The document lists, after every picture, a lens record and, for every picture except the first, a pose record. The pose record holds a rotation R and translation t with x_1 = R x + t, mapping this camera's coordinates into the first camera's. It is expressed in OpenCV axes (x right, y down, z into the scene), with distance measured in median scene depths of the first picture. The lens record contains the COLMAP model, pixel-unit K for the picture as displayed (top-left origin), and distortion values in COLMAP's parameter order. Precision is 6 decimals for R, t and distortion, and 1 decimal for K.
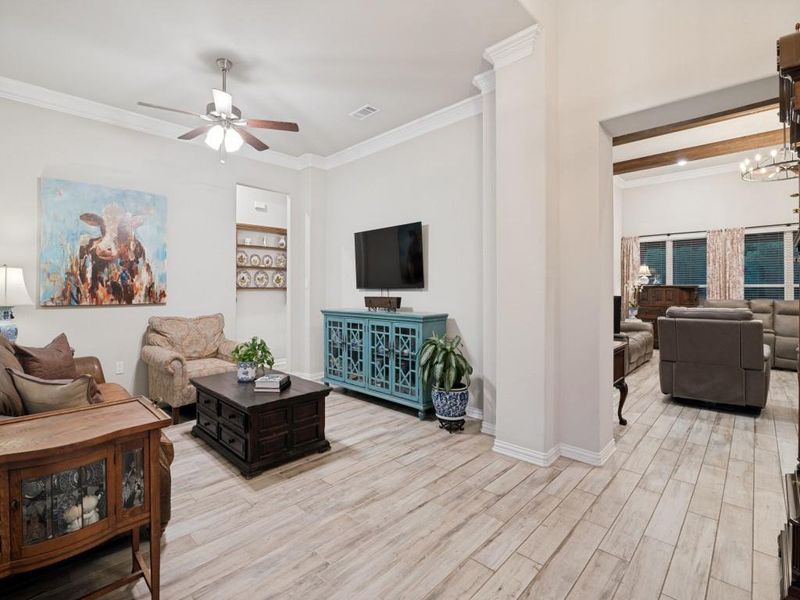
lens RADIAL K [[372.6, 0, 401.2], [0, 372.6, 289.3], [0, 0, 1]] dist [-0.022005, 0.003584]
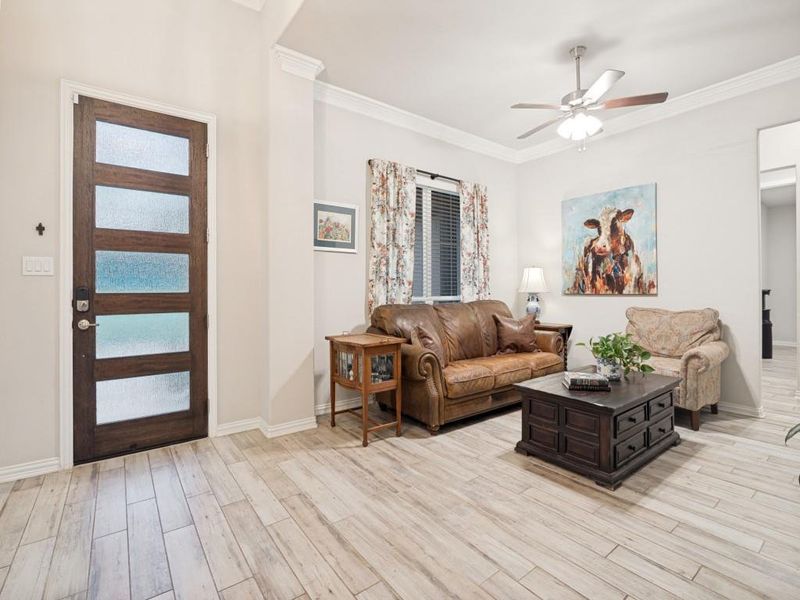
lens RADIAL K [[372.6, 0, 389.2], [0, 372.6, 290.2], [0, 0, 1]] dist [-0.022005, 0.003584]
pose [[-0.166946, 0.004998, -0.985953, 0.478454], [0.010527, 0.999939, 0.003286, 0.018961], [0.985910, -0.009831, -0.166989, 0.538770]]
